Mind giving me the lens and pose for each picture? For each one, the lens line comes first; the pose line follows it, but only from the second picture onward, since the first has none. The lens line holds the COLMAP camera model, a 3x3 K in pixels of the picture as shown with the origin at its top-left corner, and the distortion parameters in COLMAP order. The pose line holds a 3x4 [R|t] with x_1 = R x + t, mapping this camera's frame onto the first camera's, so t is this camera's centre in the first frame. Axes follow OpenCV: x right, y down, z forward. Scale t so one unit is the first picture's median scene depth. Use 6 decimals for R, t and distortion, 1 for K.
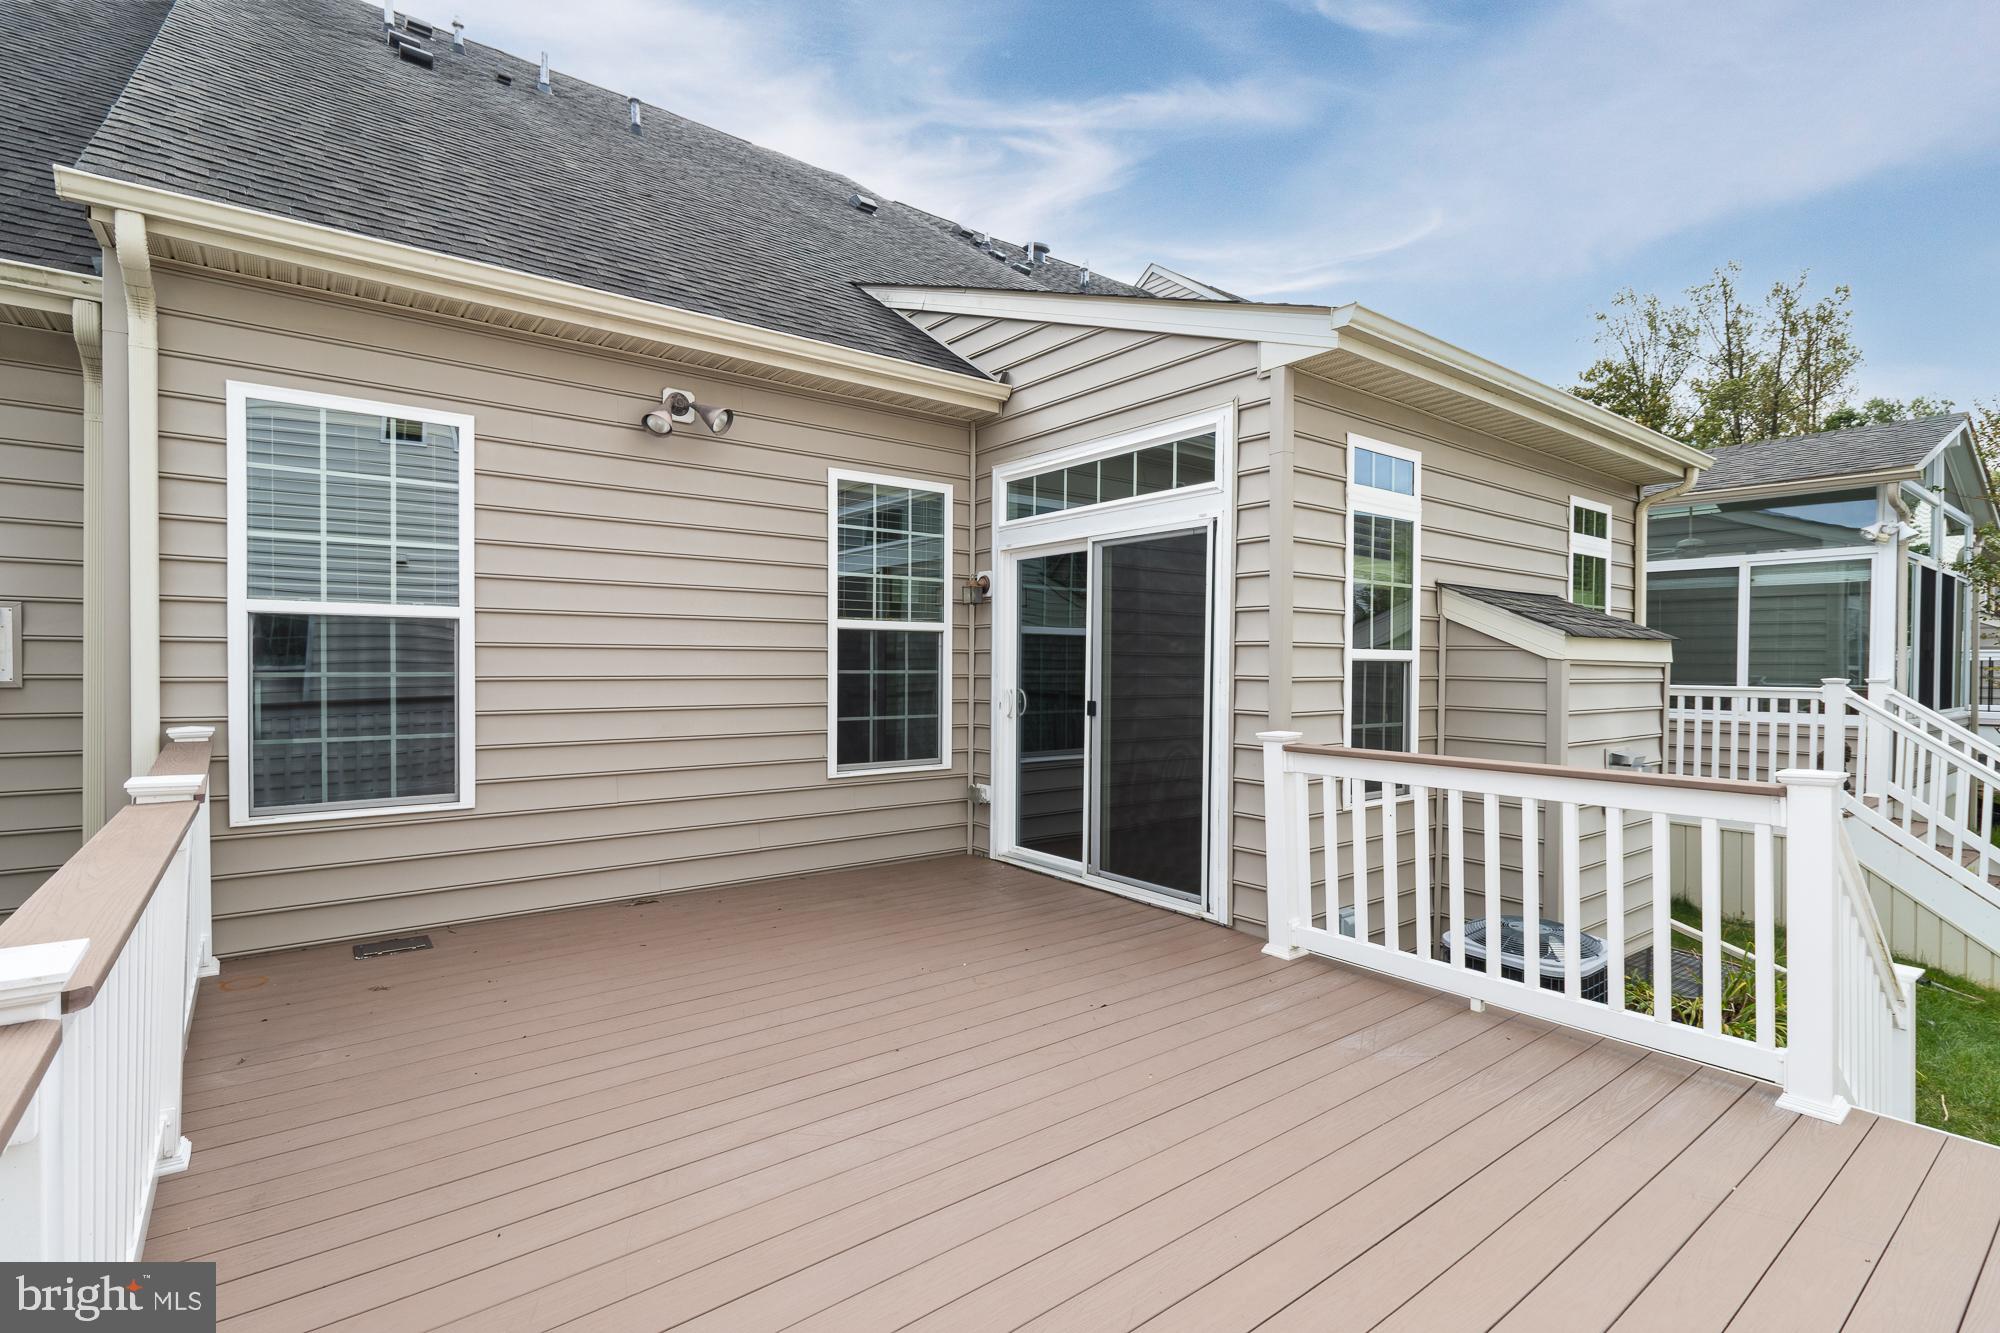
lens RADIAL K [[934.1, 0, 1008.3], [0, 934.1, 669.0], [0, 0, 1]] dist [0.005026, 0.000531]
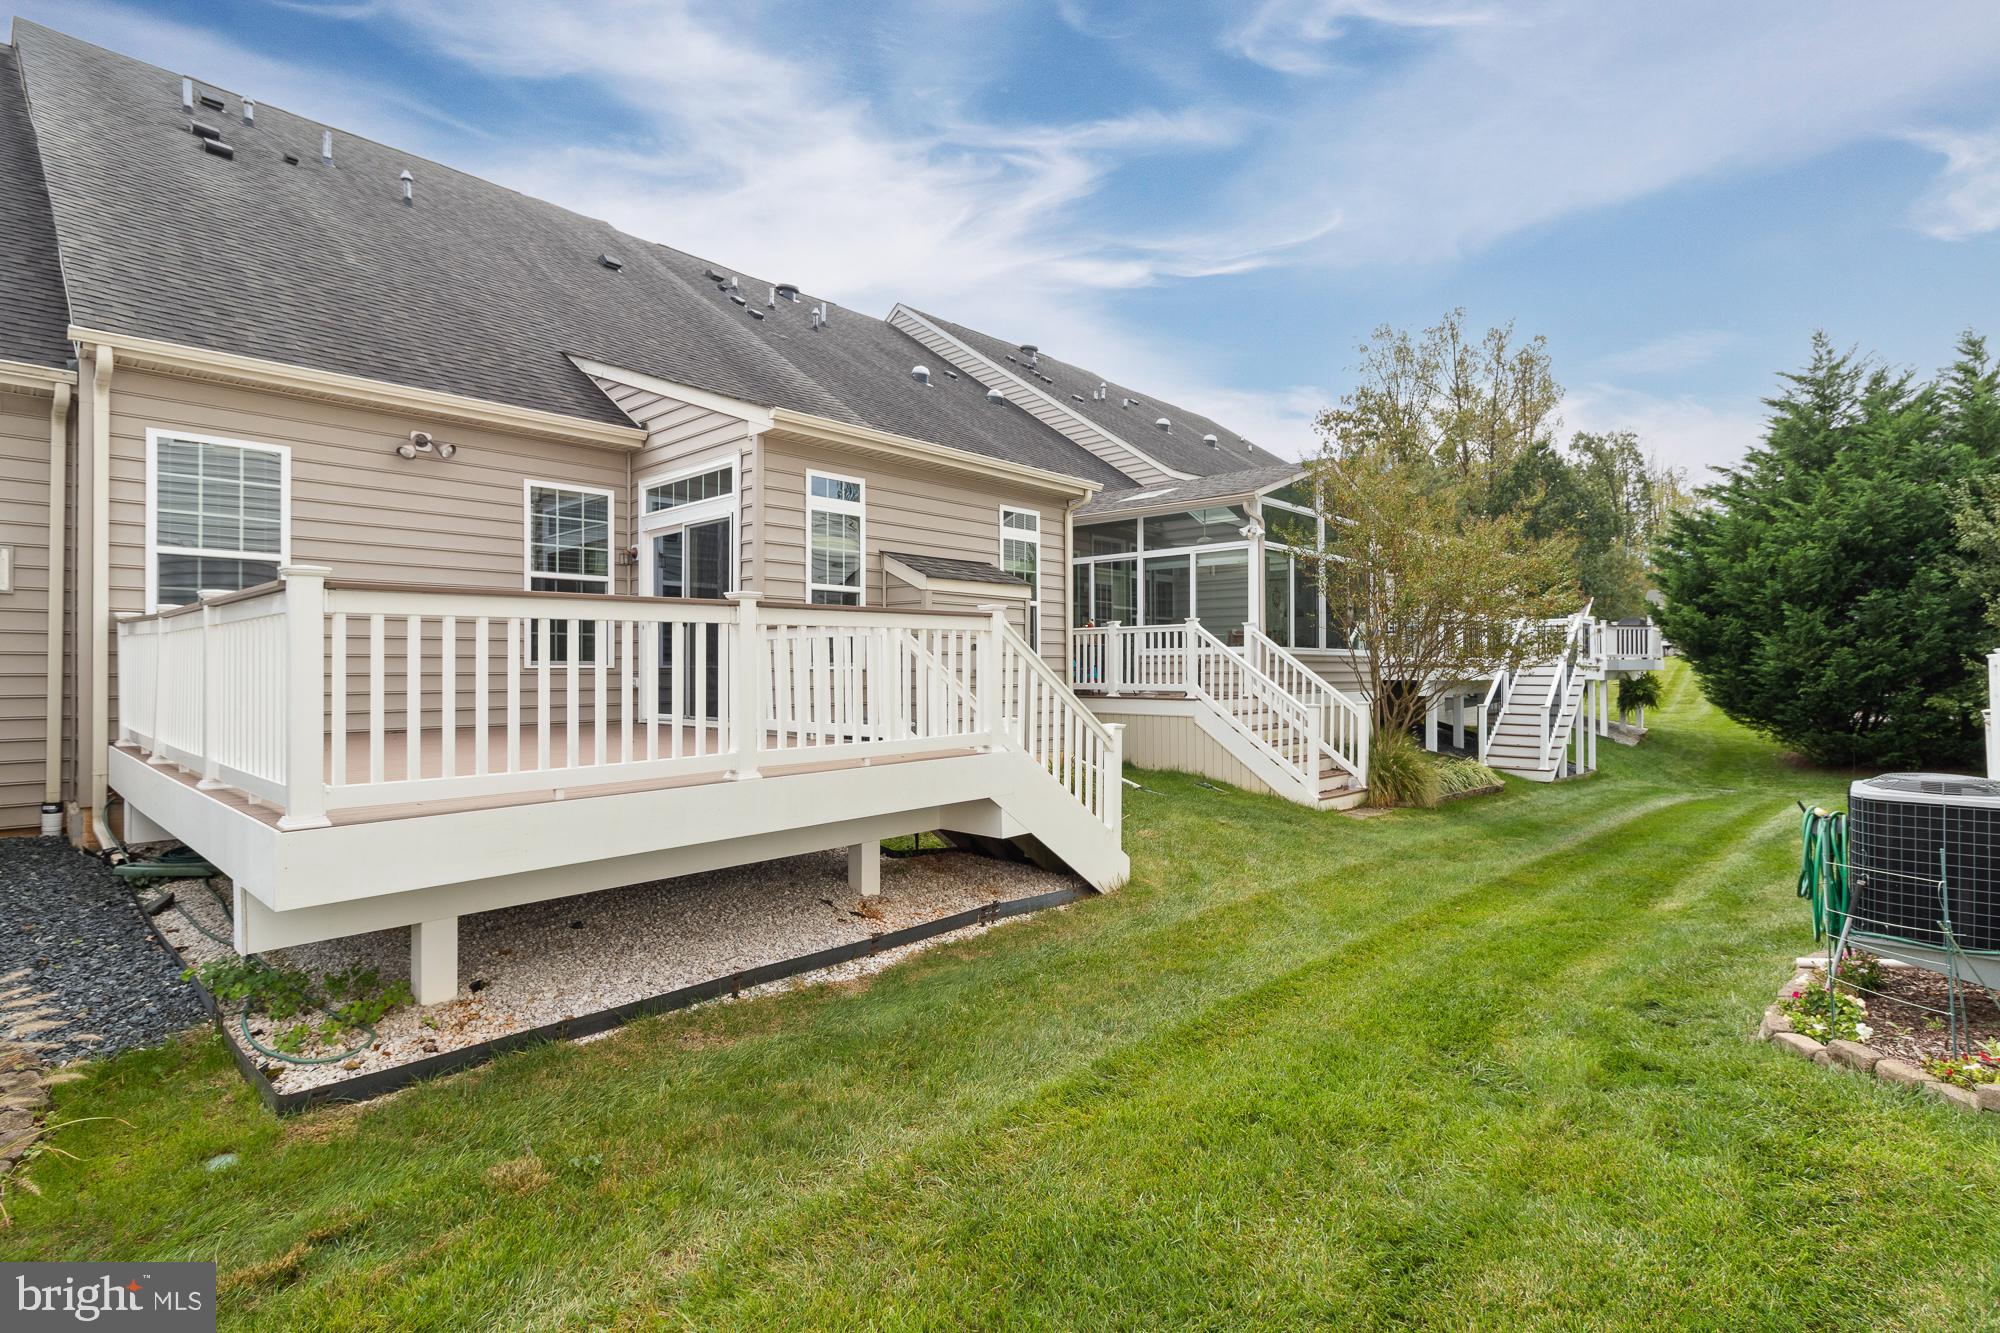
lens RADIAL K [[934.1, 0, 995.3], [0, 934.1, 657.1], [0, 0, 1]] dist [0.005026, 0.000531]
pose [[0.986173, -0.008475, 0.165503, 0.346475], [0.011182, 0.999818, -0.015430, 0.131300], [-0.165342, 0.017068, 0.986089, -0.746436]]
